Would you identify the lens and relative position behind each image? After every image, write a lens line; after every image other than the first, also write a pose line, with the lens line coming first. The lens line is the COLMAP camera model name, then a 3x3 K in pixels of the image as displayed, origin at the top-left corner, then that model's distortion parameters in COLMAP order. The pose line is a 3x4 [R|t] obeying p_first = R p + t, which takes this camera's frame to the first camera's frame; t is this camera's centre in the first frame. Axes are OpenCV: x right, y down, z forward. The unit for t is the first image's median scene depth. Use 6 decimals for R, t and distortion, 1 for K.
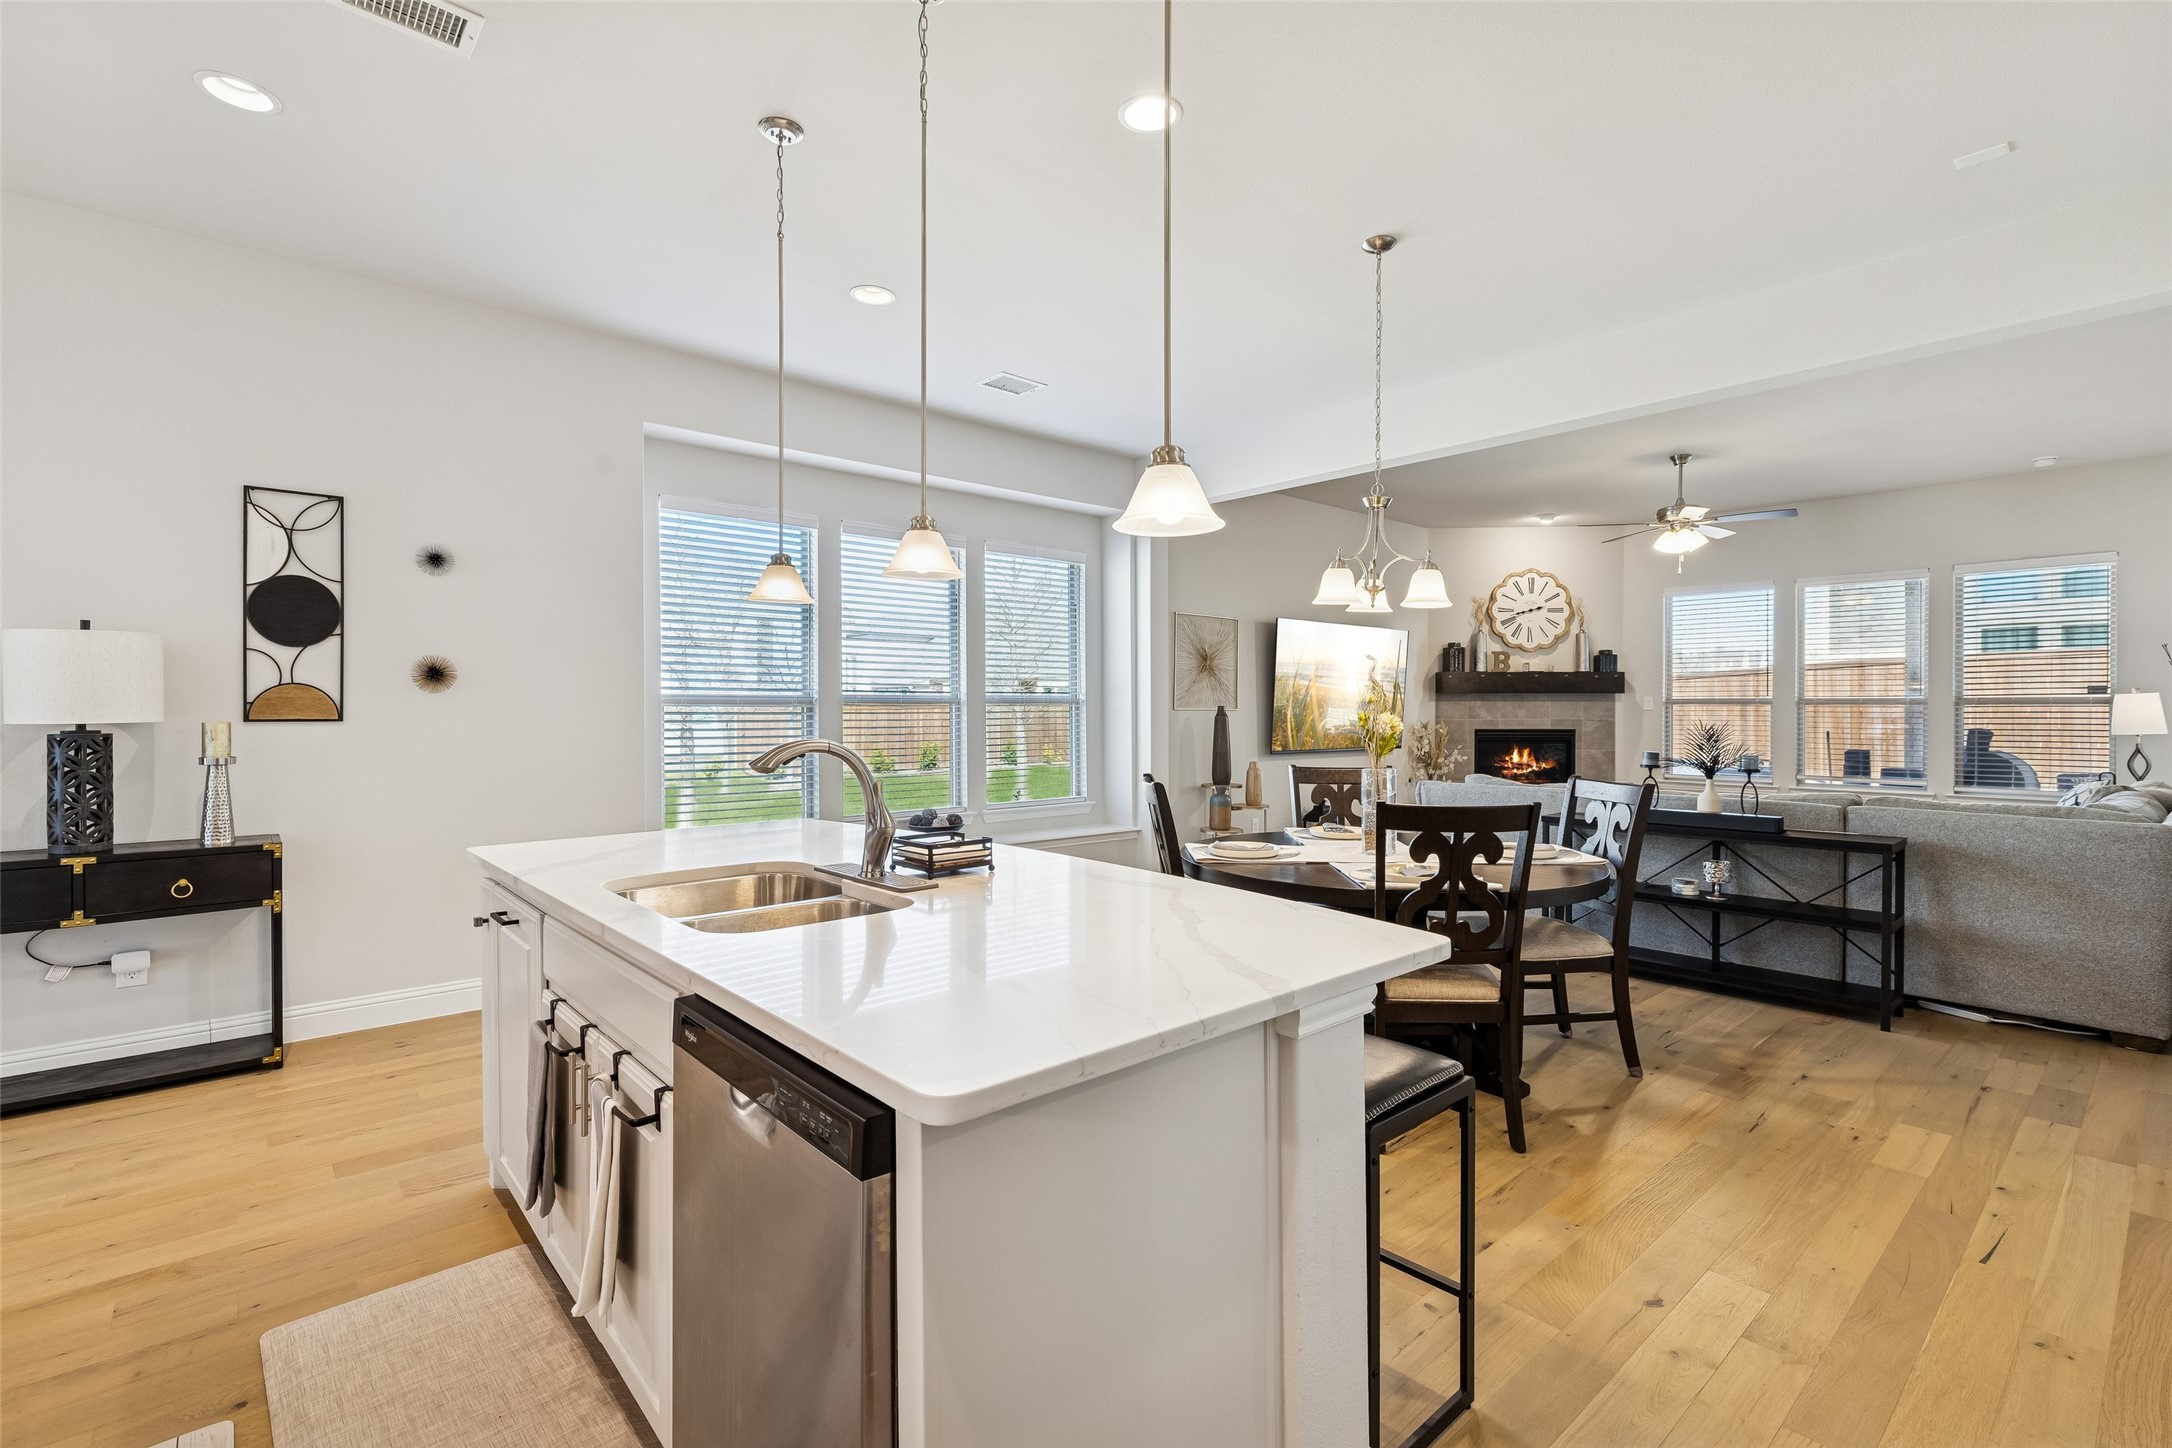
lens RADIAL K [[972.4, 0, 1097.6], [0, 972.4, 716.5], [0, 0, 1]] dist [0.007089, -0.000773]
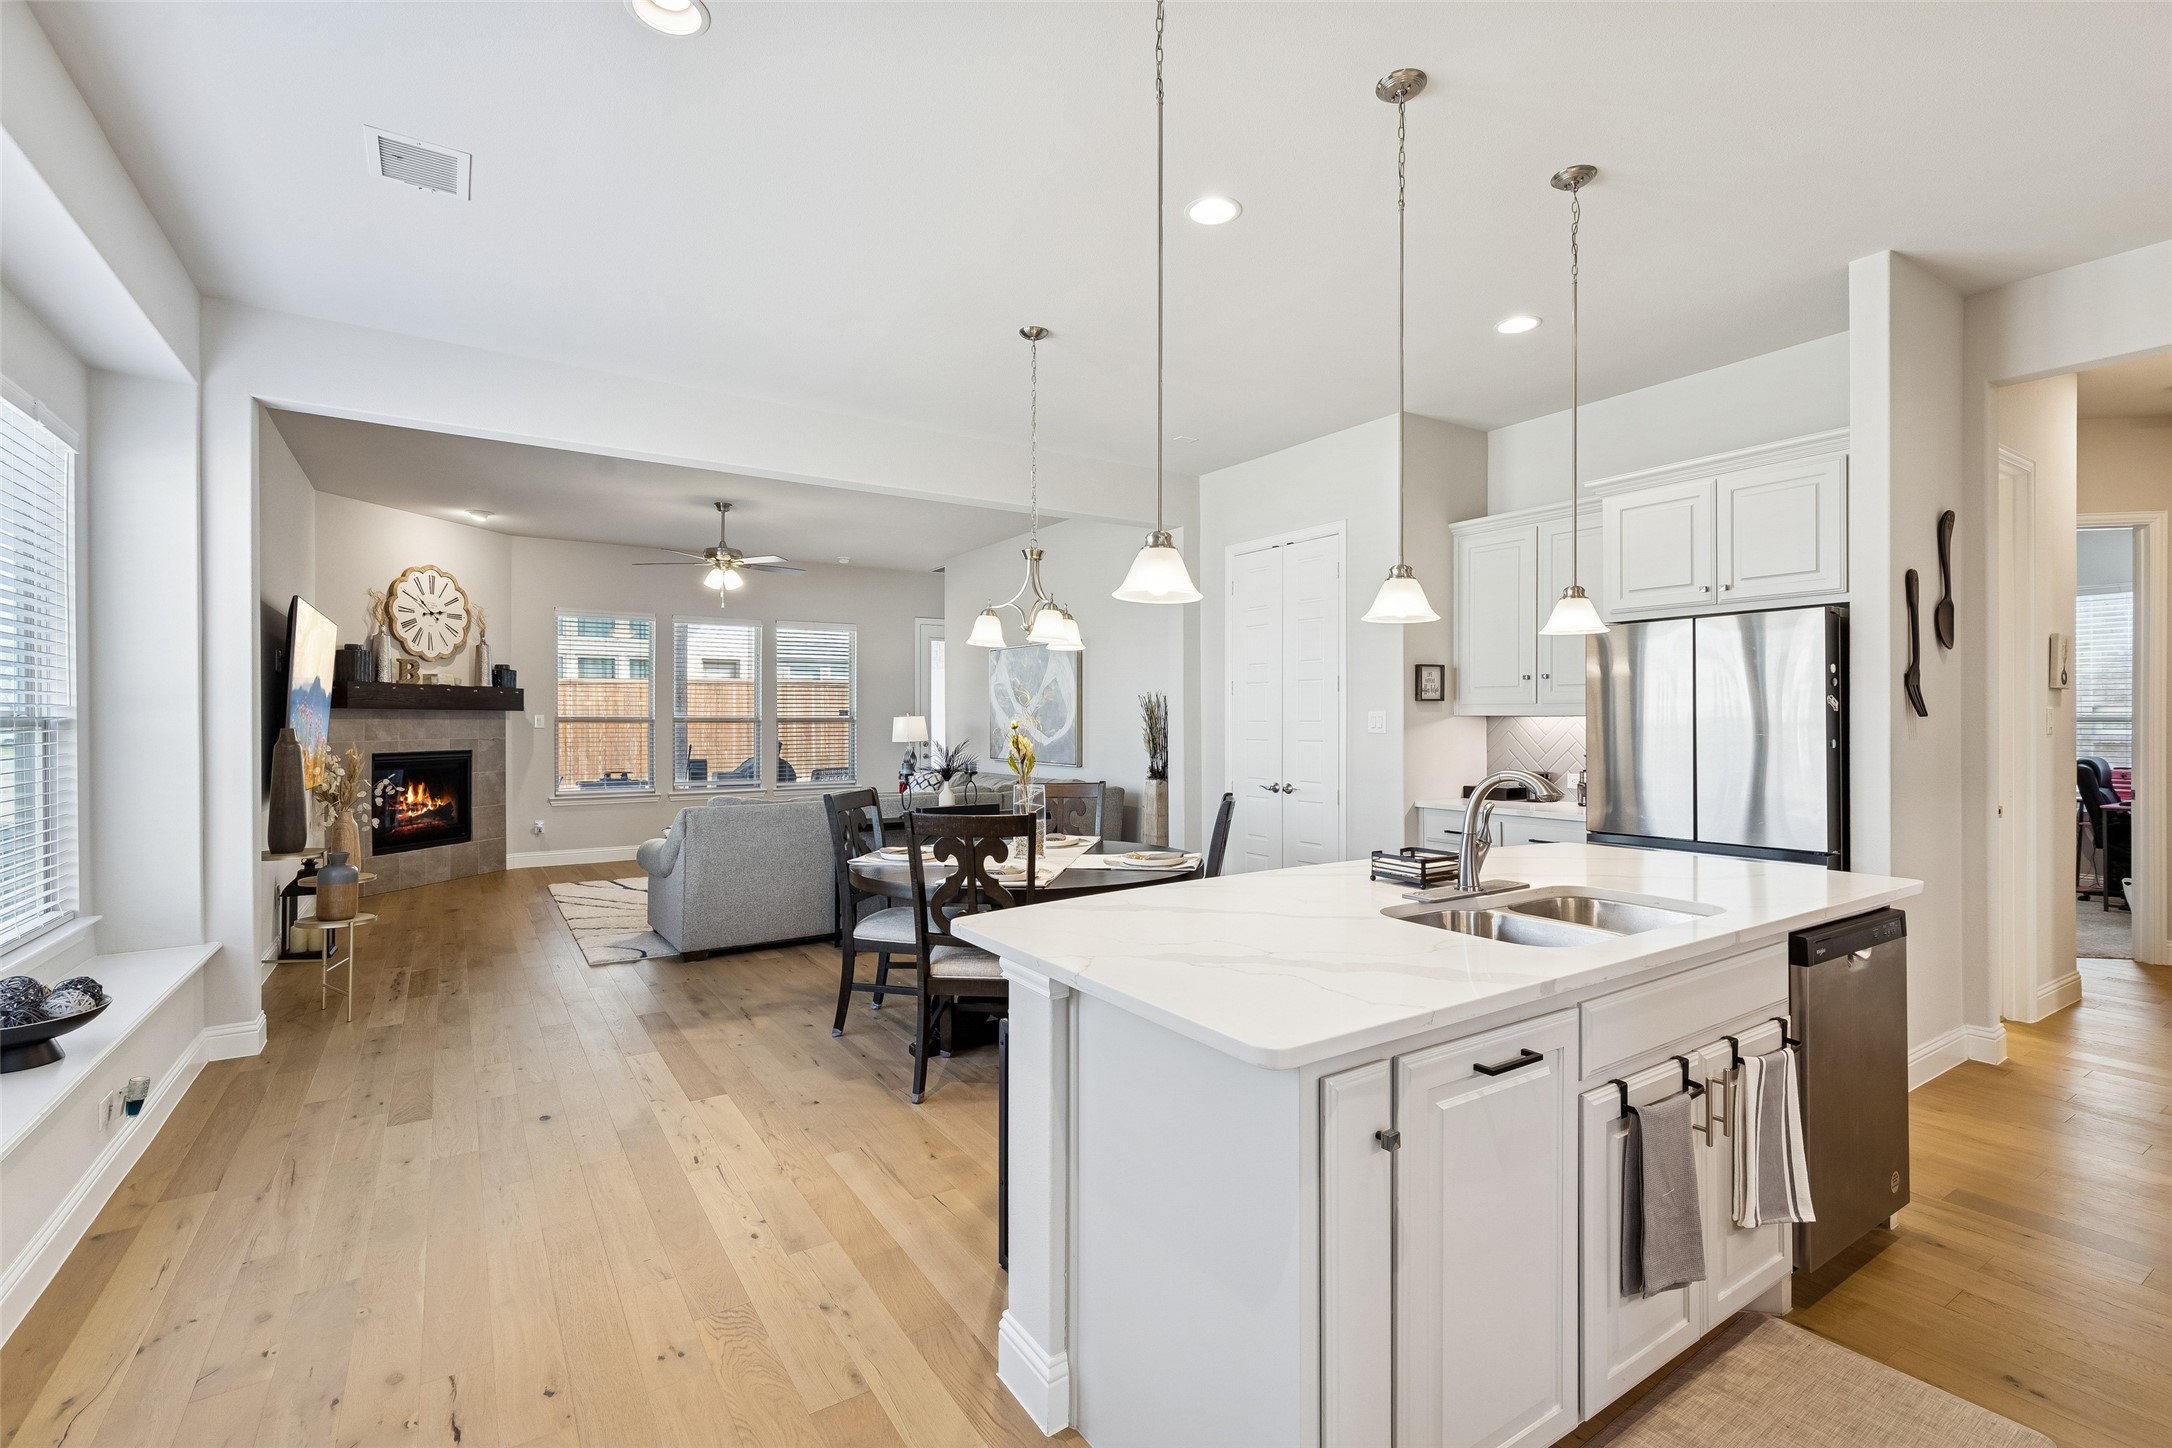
lens RADIAL K [[972.4, 0, 1097.6], [0, 972.4, 716.5], [0, 0, 1]] dist [0.007089, -0.000773]
pose [[0.140797, 0.002920, 0.990034, -0.816876], [0.009968, 0.999941, -0.004367, -0.020325], [-0.989988, 0.010484, 0.140760, 0.735085]]
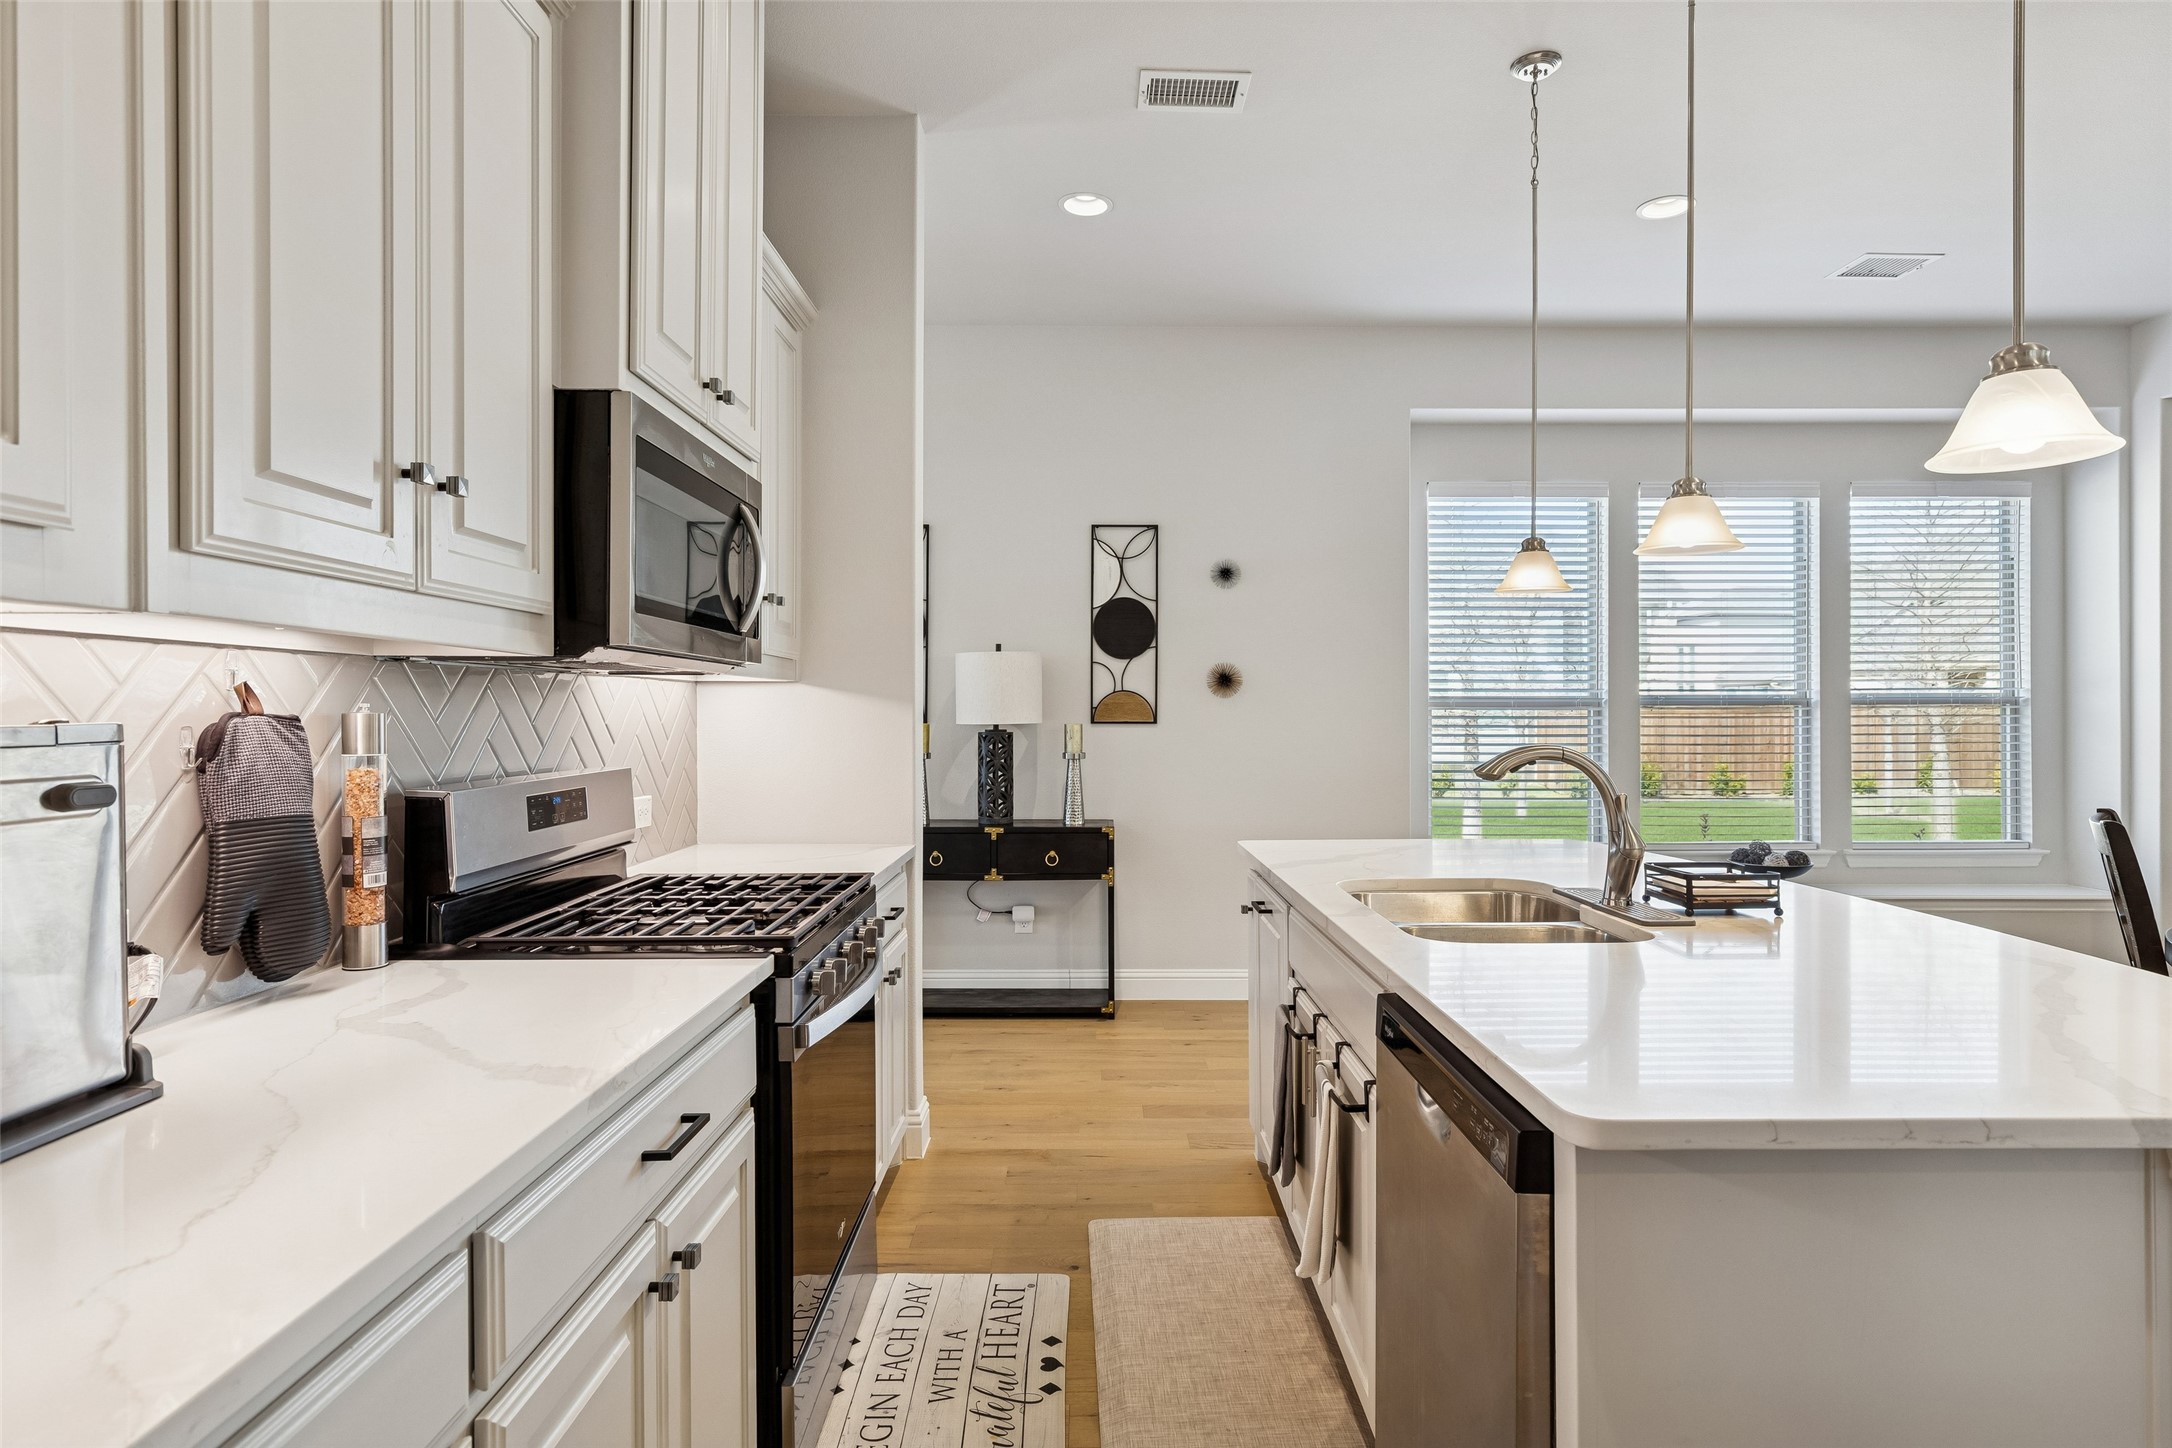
lens RADIAL K [[1134.0, 0, 1117.6], [0, 1134.0, 721.1], [0, 0, 1]] dist [0.002472, 0.000147]
pose [[0.761687, 0.003558, -0.647936, 0.050873], [-0.003789, 0.999992, 0.001037, 0.000886], [0.647934, 0.001665, 0.761694, -0.034452]]
